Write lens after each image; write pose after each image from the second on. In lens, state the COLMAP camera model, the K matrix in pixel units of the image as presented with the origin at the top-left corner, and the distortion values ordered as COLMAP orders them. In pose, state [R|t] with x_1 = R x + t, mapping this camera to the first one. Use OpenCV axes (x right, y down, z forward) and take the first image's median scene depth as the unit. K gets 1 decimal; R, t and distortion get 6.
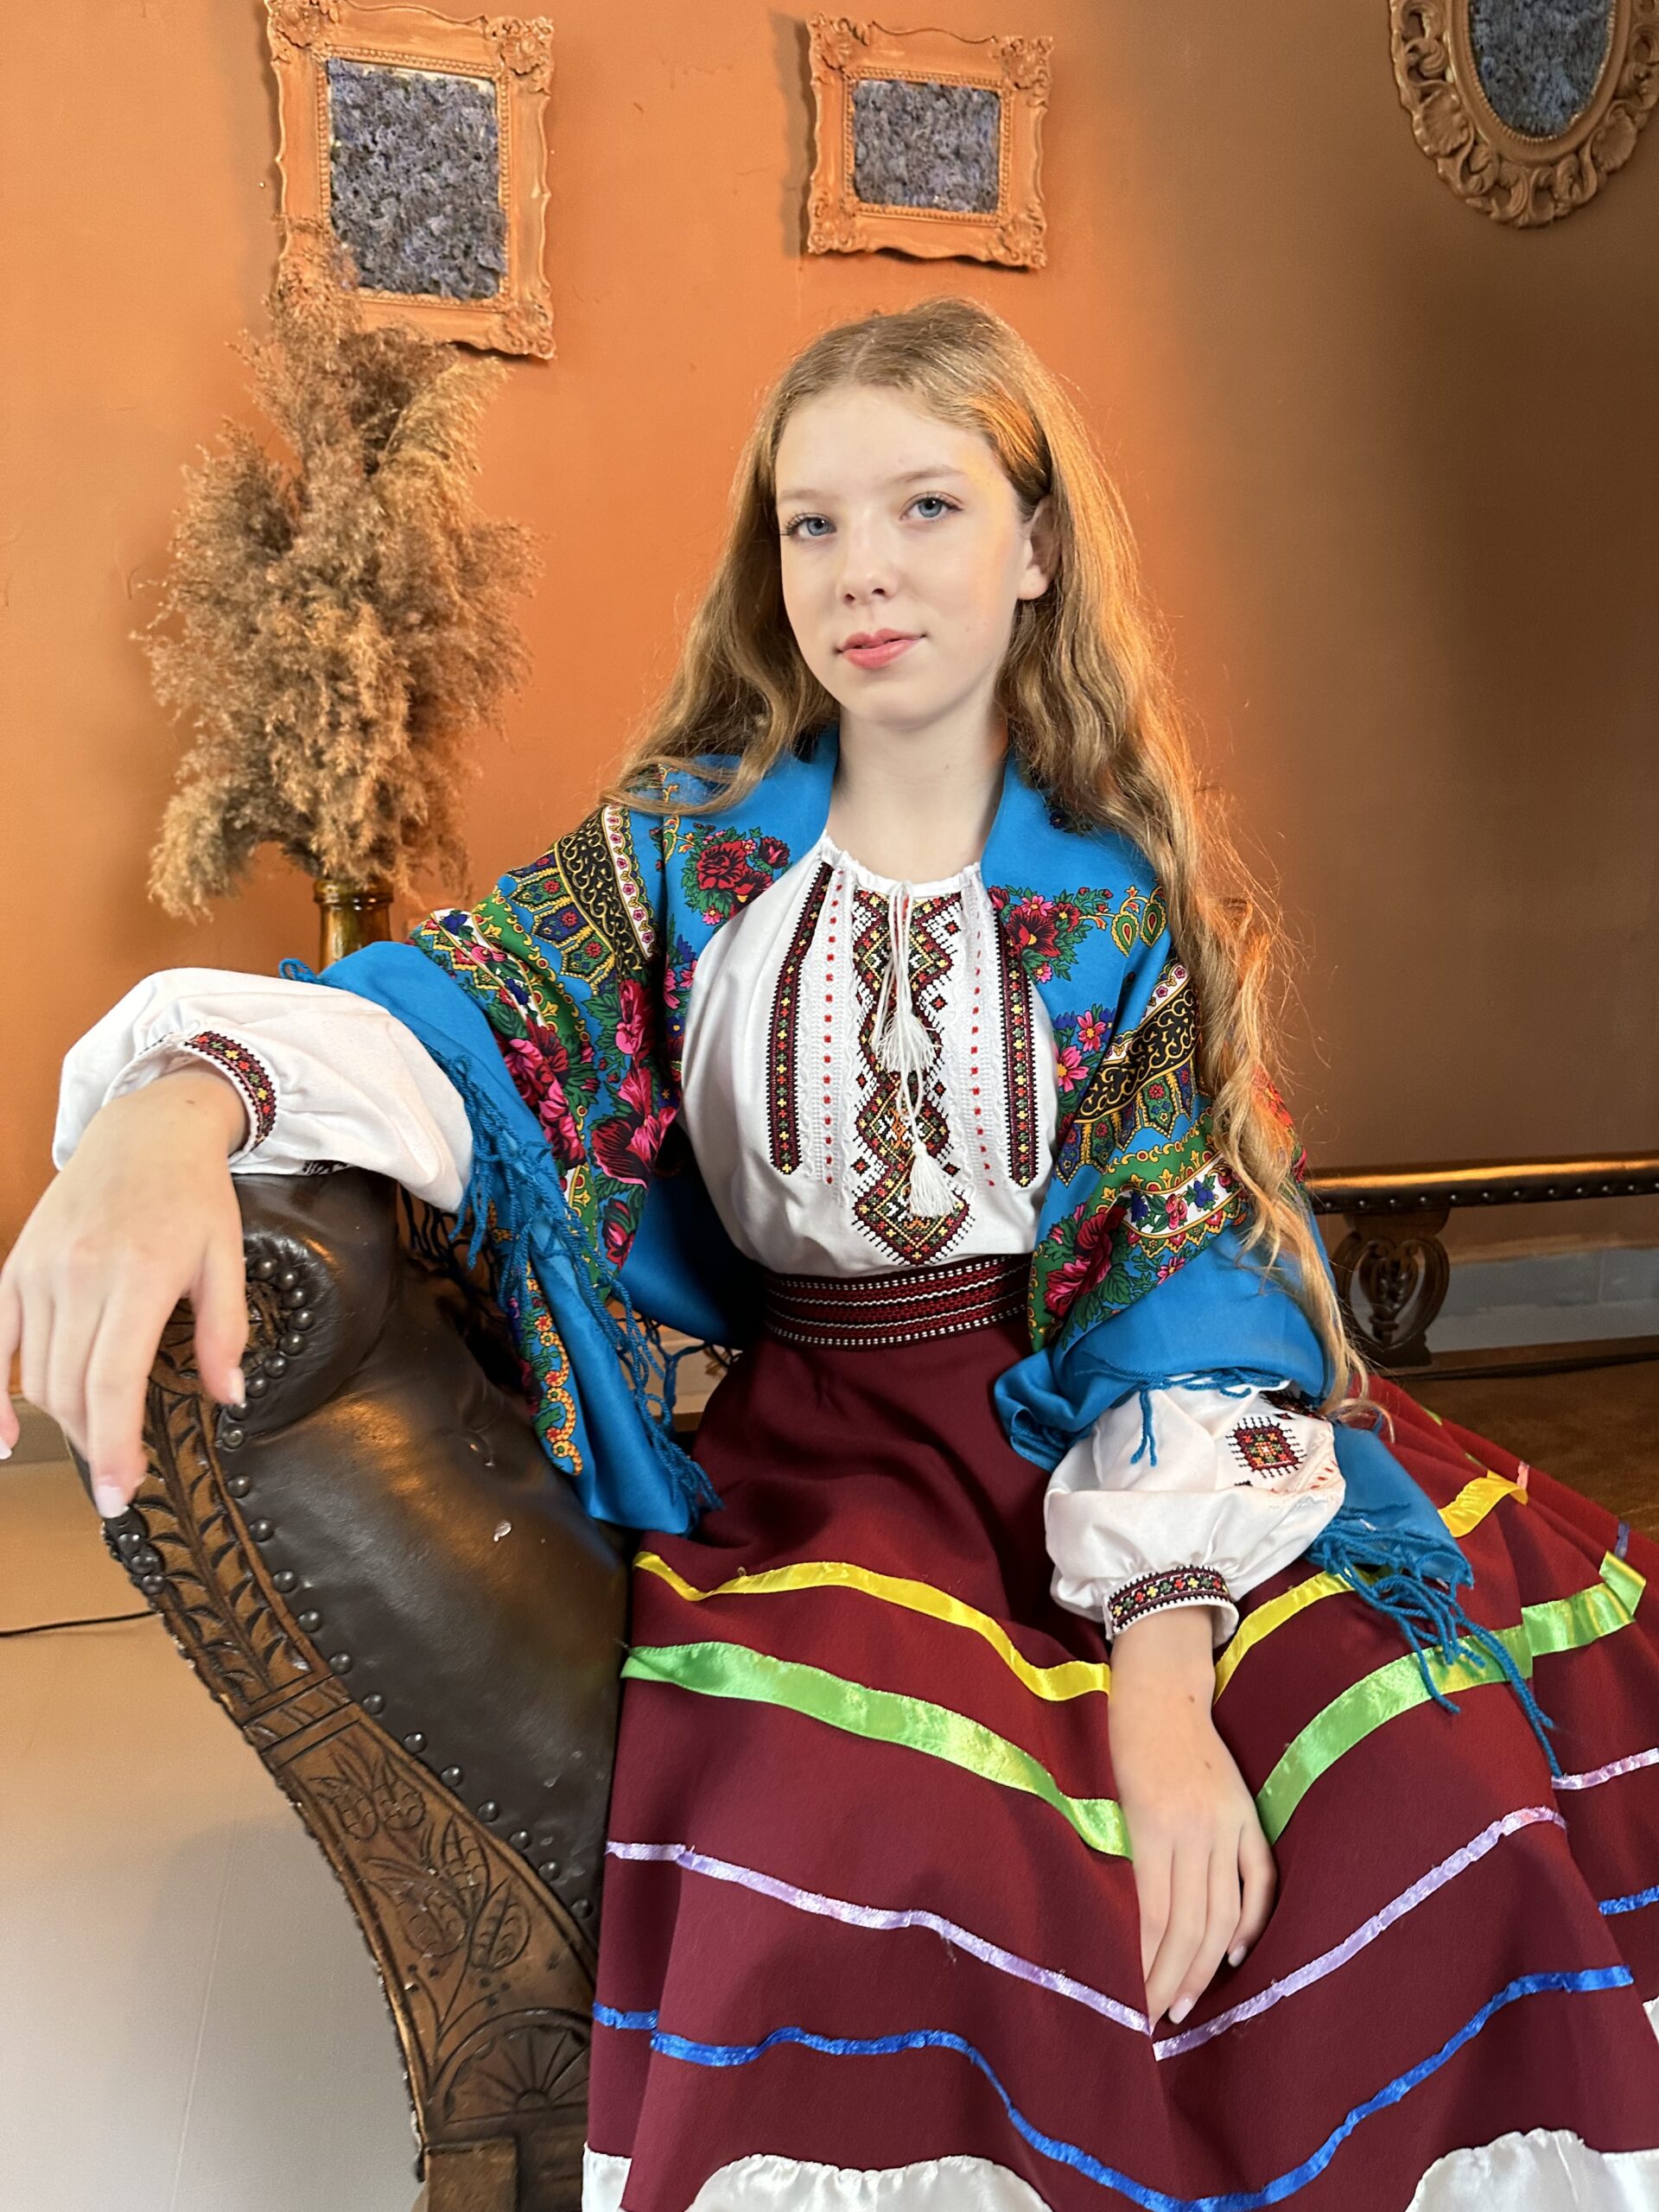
lens RADIAL K [[1553.6, 0, 822.9], [0, 1553.6, 1090.2], [0, 0, 1]] dist [0.012846, -0.026732]
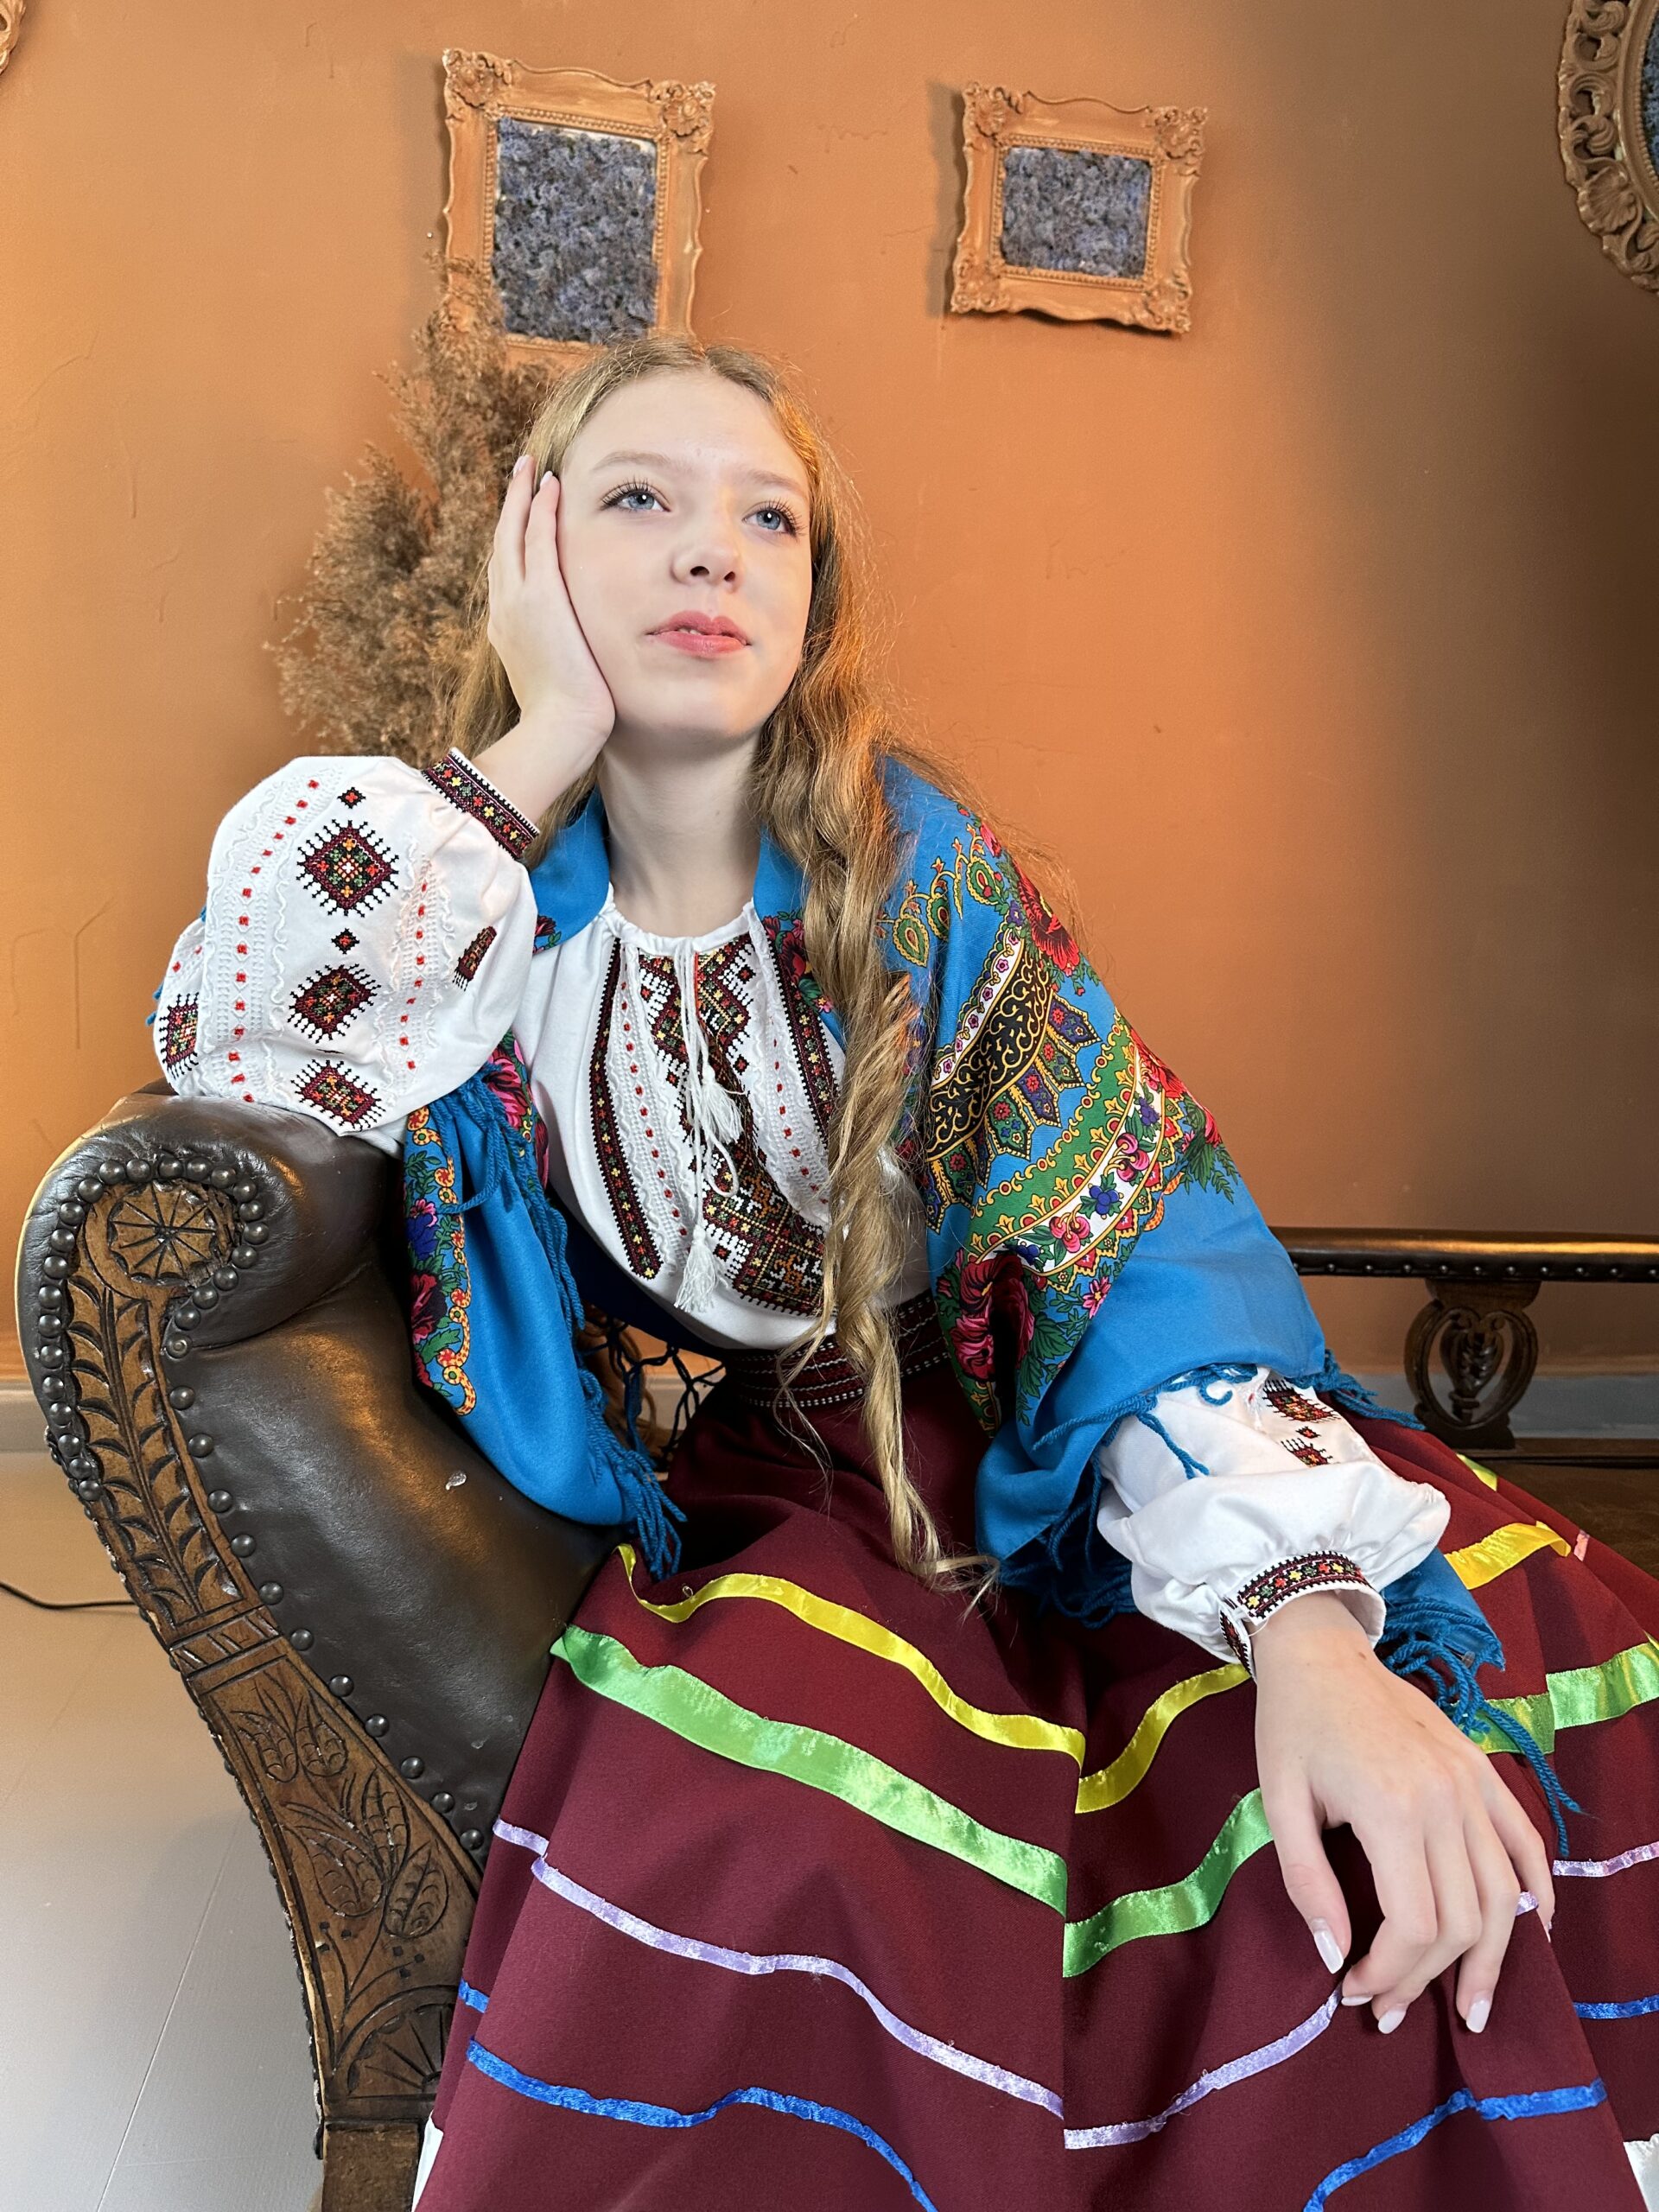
lens RADIAL K [[1553.6, 0, 830.6], [0, 1553.6, 1092.7], [0, 0, 1]] dist [0.012846, -0.026732]
pose [[0.993899, 0.063301, -0.090318, 0.042564], [-0.068129, 0.996351, -0.051408, 0.031576], [0.086734, 0.057248, 0.994585, 0.014921]]
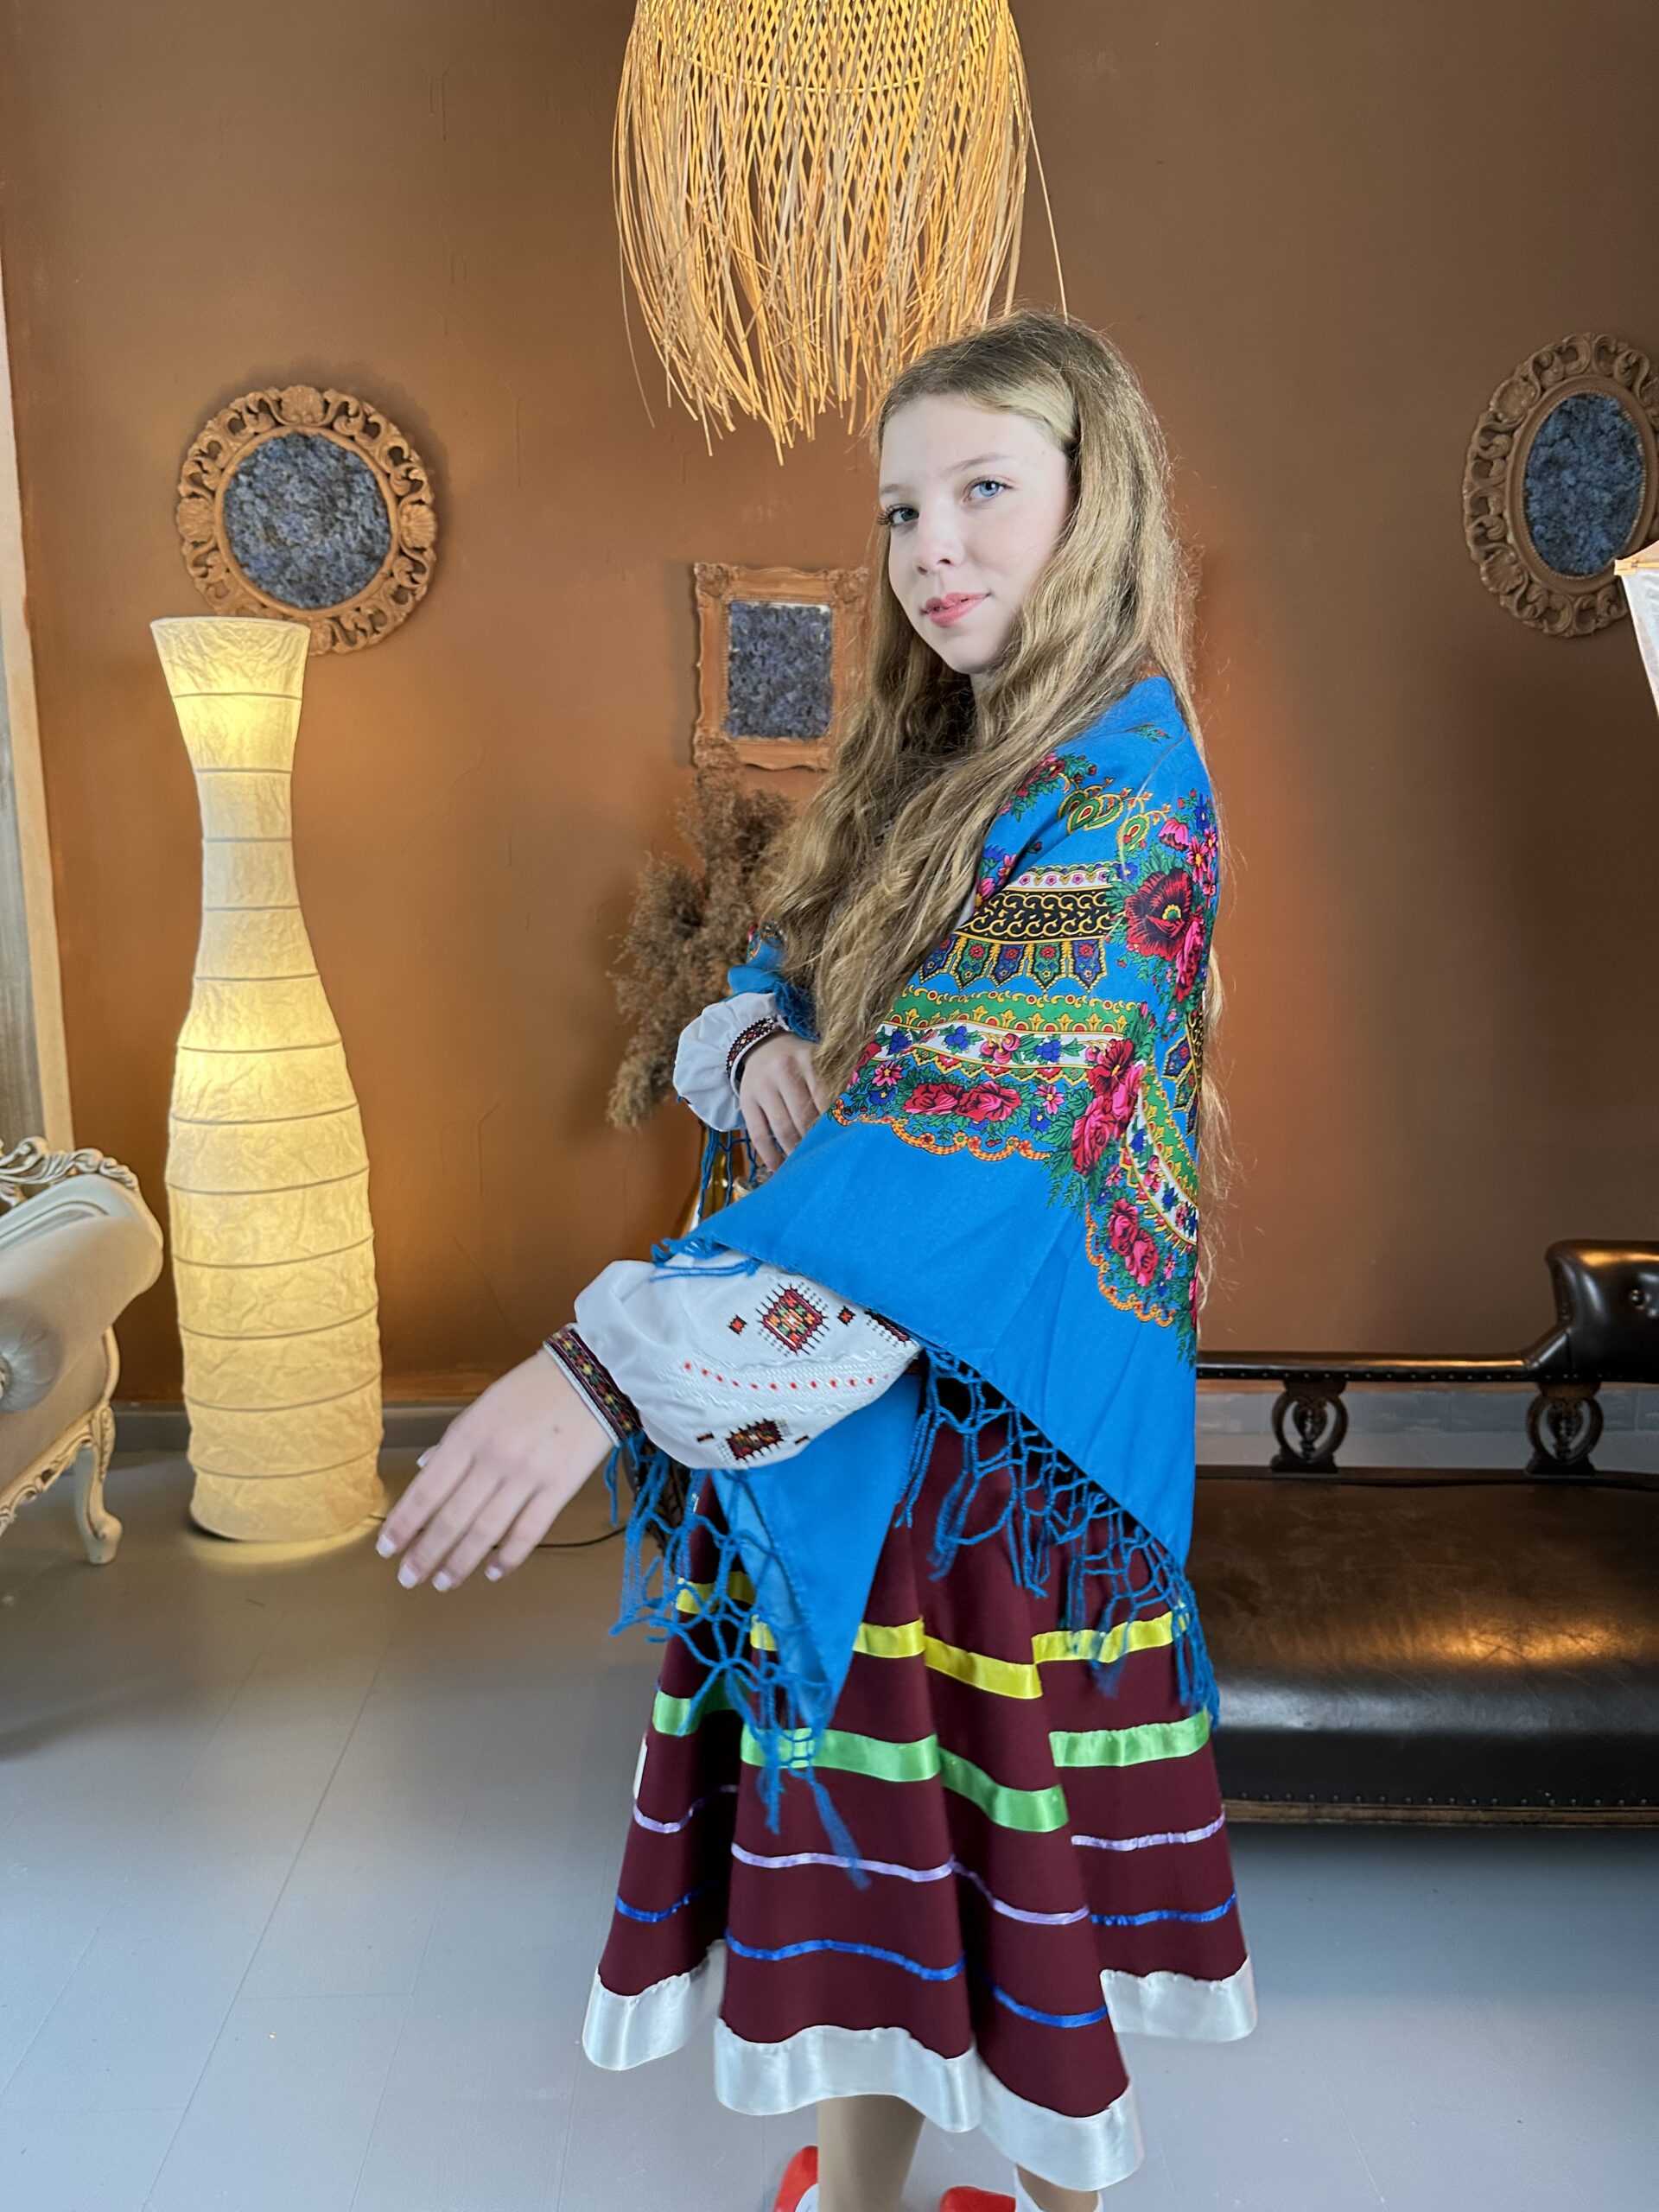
lens RADIAL K [[1553.6, 0, 813.6], [0, 1553.6, 1084.5], [0, 0, 1]] dist [0.012846, -0.026732]
pose [[0.976568, 0.046667, -0.210090, 0.142781], [-0.048108, 0.998841, -0.001752, -0.172135], [0.209765, 0.011818, 0.977680, -0.615779]]
